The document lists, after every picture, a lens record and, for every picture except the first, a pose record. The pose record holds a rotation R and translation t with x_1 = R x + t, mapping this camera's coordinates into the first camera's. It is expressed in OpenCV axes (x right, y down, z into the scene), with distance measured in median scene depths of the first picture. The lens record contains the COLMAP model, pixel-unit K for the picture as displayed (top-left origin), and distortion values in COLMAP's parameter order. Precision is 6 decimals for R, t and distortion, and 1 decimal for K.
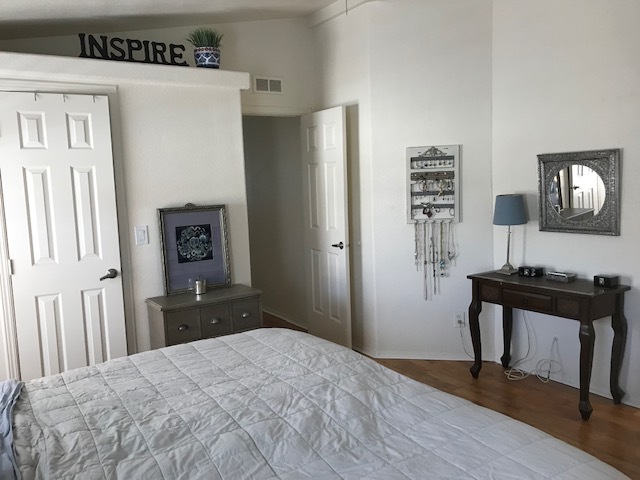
lens RADIAL K [[534.1, 0, 320.0], [0, 534.1, 240.0], [0, 0, 1]] dist [0.006701, 0.007989]
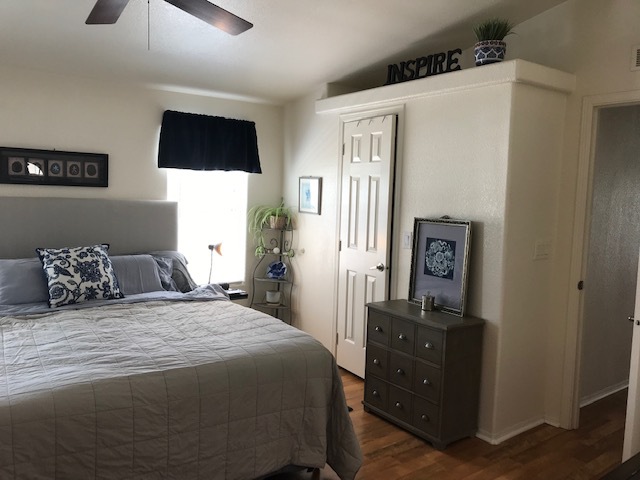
lens RADIAL K [[534.1, 0, 320.0], [0, 534.1, 240.0], [0, 0, 1]] dist [0.006701, 0.007989]
pose [[0.026223, 0.133835, -0.990657, 0.721441], [-0.146920, 0.980752, 0.128608, -0.120641], [0.988801, 0.142175, 0.045381, 0.772770]]
